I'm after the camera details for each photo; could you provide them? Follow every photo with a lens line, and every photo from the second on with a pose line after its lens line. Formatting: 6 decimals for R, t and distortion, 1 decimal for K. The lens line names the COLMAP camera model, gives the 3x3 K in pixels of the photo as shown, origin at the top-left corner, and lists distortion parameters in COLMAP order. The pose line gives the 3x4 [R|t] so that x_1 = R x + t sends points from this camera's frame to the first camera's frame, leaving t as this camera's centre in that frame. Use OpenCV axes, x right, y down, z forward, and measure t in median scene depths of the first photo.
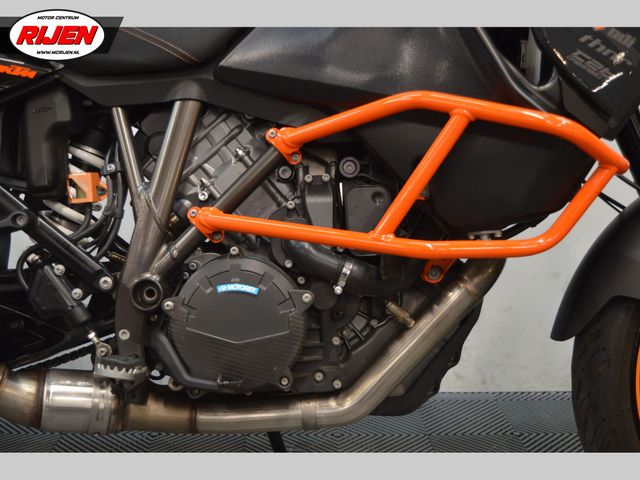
lens RADIAL K [[813.1, 0, 320.7], [0, 813.1, 240.0], [0, 0, 1]] dist [-0.096404, 0.000000]
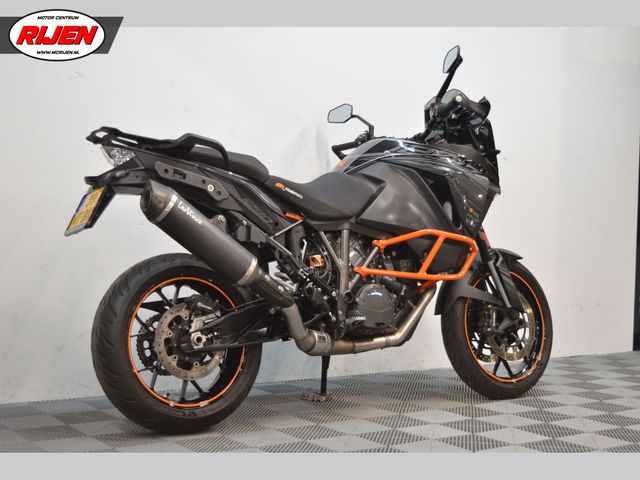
lens RADIAL K [[950.3, 0, 318.3], [0, 950.3, 239.7], [0, 0, 1]] dist [-0.087695, 0.000000]
pose [[0.803694, 0.015032, 0.594853, -2.269012], [0.074220, 0.989342, -0.125279, 0.274394], [-0.590396, 0.144836, 0.794012, -1.596318]]
